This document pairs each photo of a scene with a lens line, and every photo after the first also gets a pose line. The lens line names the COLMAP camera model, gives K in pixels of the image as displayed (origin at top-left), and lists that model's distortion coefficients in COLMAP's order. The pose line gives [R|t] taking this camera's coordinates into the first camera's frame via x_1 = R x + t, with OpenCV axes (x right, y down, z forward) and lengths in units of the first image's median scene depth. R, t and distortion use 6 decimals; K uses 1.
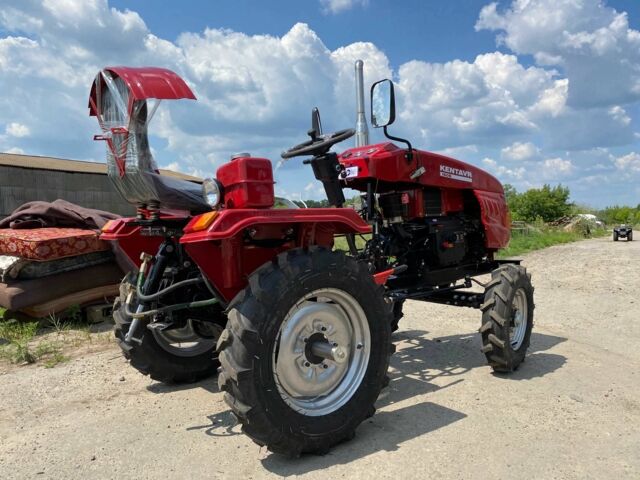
lens RADIAL K [[491.2, 0, 320.3], [0, 491.2, 243.4], [0, 0, 1]] dist [0.014554, -0.006132]
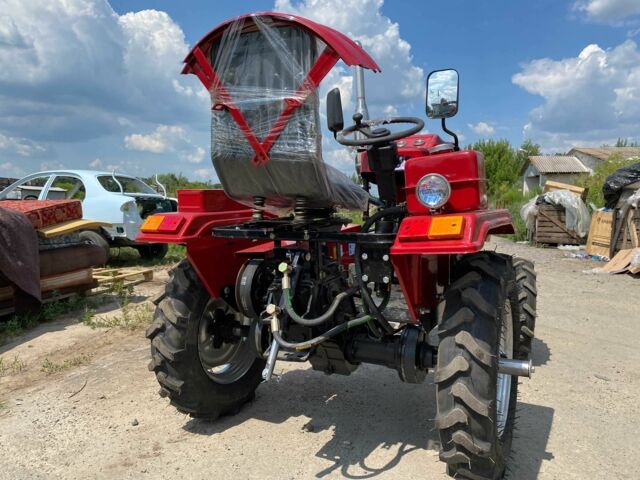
lens RADIAL K [[491.2, 0, 320.3], [0, 491.2, 243.4], [0, 0, 1]] dist [0.014554, -0.006132]
pose [[0.919782, -0.016762, 0.392072, -0.454701], [0.002531, 0.999320, 0.036787, -0.030592], [-0.392422, -0.032844, 0.919199, 0.203191]]
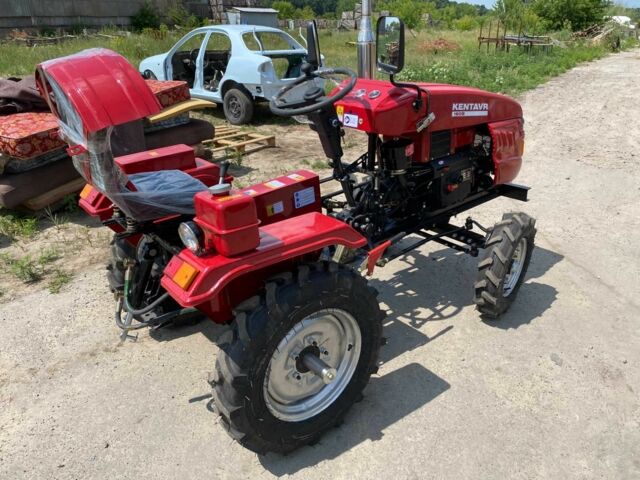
lens RADIAL K [[491.2, 0, 320.3], [0, 491.2, 243.4], [0, 0, 1]] dist [0.014554, -0.006132]
pose [[0.999944, 0.008790, -0.005945, 0.016159], [-0.005918, 0.926939, 0.375166, -0.276606], [0.008808, -0.375110, 0.926939, 0.099715]]
